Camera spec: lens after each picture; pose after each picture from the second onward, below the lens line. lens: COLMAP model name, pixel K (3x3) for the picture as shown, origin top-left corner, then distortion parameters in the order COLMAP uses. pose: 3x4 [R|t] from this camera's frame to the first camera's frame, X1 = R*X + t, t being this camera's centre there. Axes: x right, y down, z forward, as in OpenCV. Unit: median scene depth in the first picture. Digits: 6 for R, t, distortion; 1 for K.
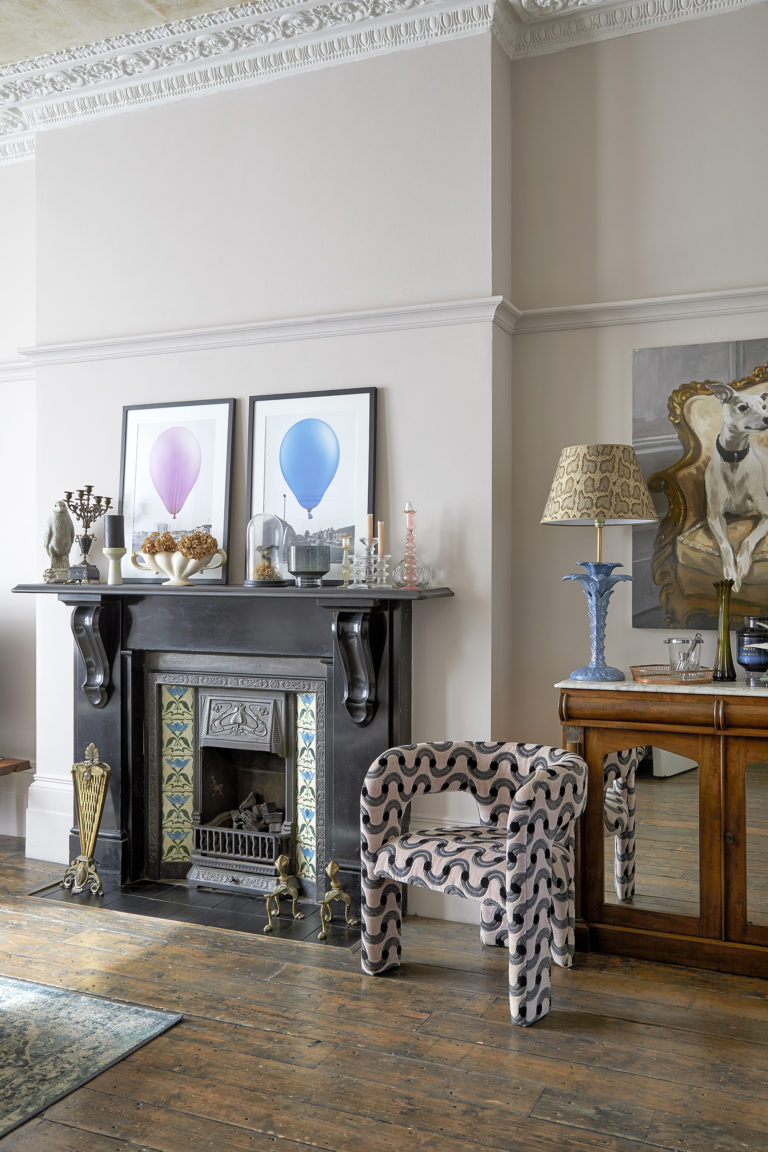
lens RADIAL K [[1065.2, 0, 363.5], [0, 1065.2, 575.6], [0, 0, 1]] dist [-0.043487, 0.127710]
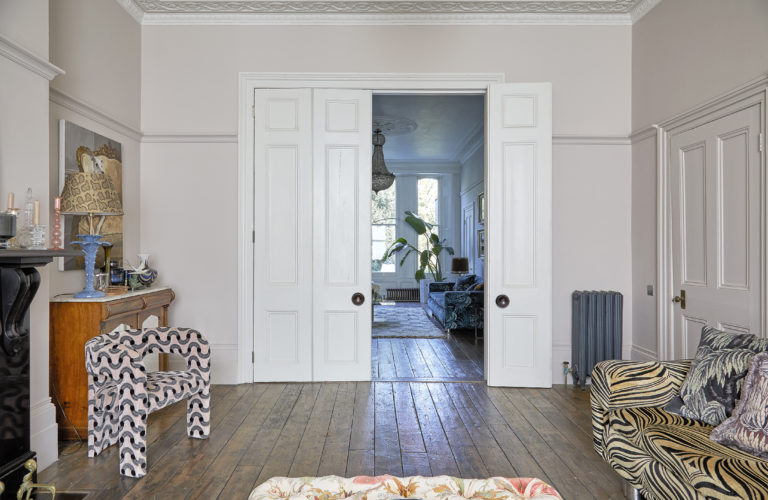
lens RADIAL K [[507.0, 0, 380.2], [0, 507.0, 249.4], [0, 0, 1]] dist [0.015571, -0.002021]
pose [[-0.434476, -0.003323, 0.900677, -0.807368], [-0.000985, 0.999994, 0.003215, 0.009112], [-0.900683, 0.000510, -0.434477, 0.918916]]
